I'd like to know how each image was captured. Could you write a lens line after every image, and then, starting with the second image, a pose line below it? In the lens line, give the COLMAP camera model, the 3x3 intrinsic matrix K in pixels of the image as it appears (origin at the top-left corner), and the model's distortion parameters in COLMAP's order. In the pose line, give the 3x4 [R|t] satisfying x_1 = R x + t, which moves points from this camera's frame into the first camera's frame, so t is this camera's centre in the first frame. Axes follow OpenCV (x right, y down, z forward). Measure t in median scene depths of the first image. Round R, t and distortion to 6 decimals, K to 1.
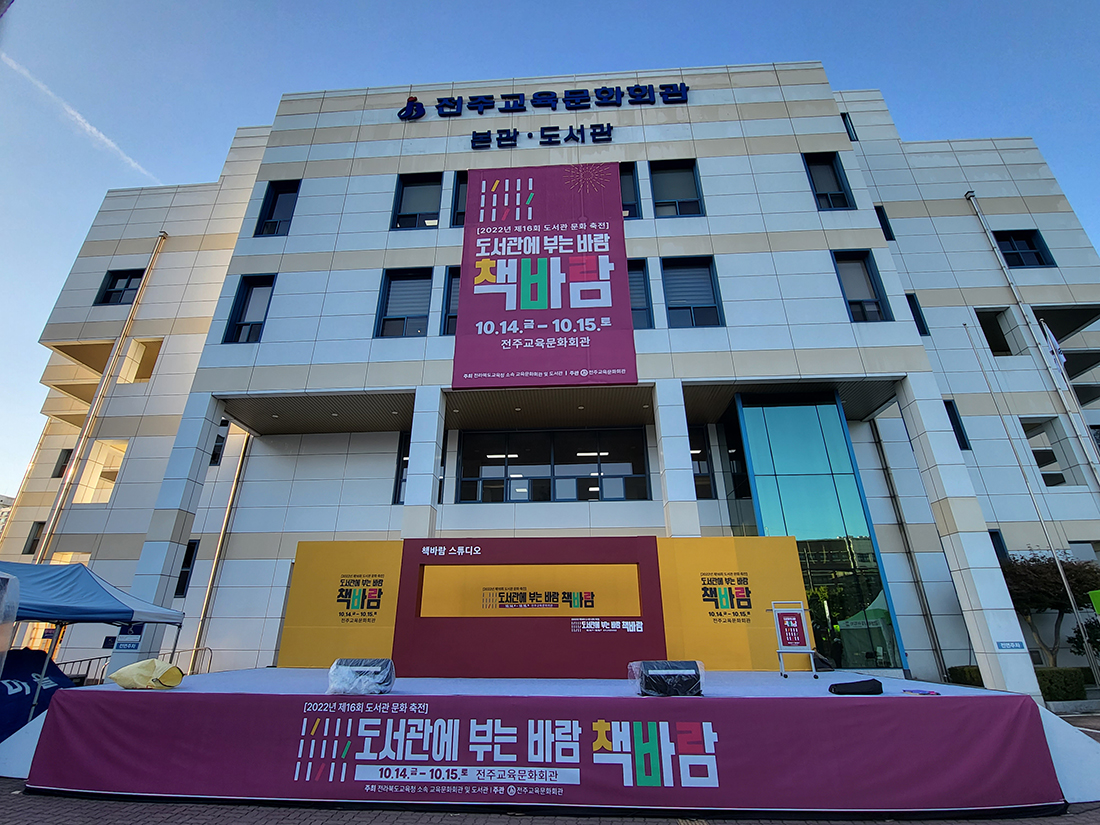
lens RADIAL K [[504.2, 0, 549.1], [0, 504.2, 405.0], [0, 0, 1]] dist [-0.003308, -0.000741]
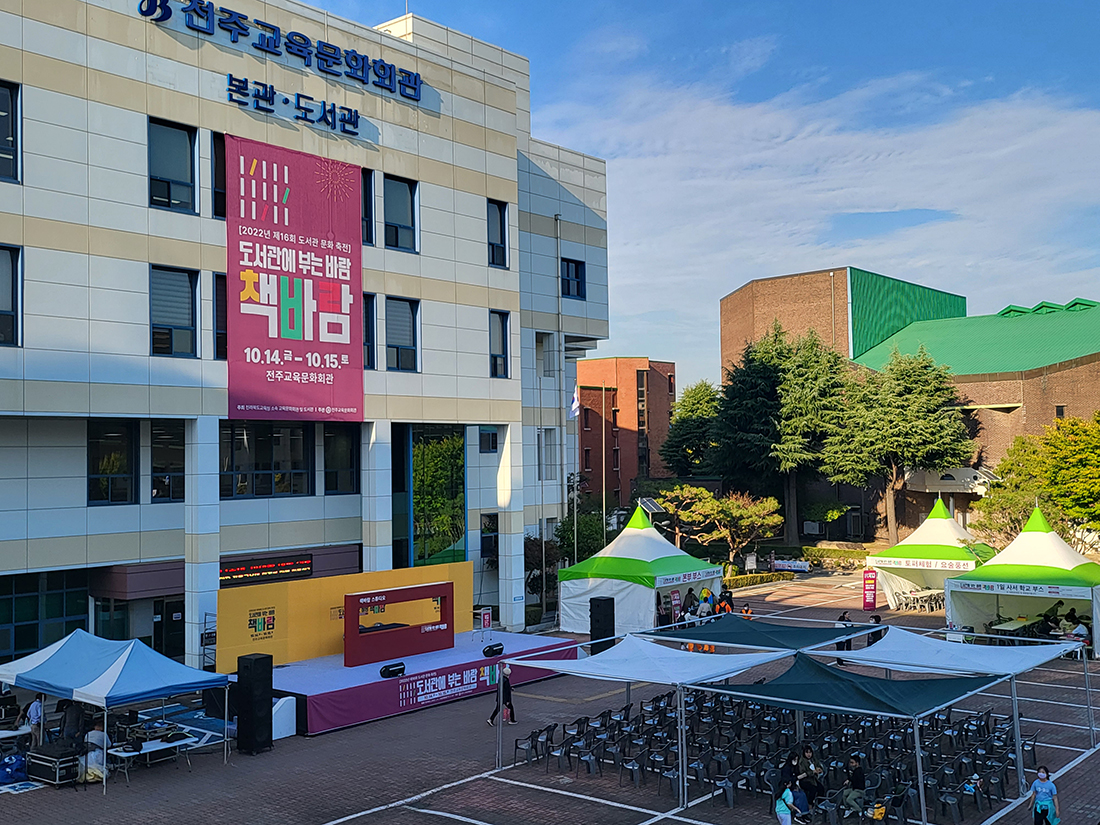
lens RADIAL K [[1127.9, 0, 550.4], [0, 1127.9, 414.0], [0, 0, 1]] dist [-0.076020, 0.000000]
pose [[0.593848, 0.021764, 0.804283, -1.524245], [-0.310459, 0.928416, 0.204107, -0.664390], [-0.742267, -0.370905, 0.558094, -0.717474]]
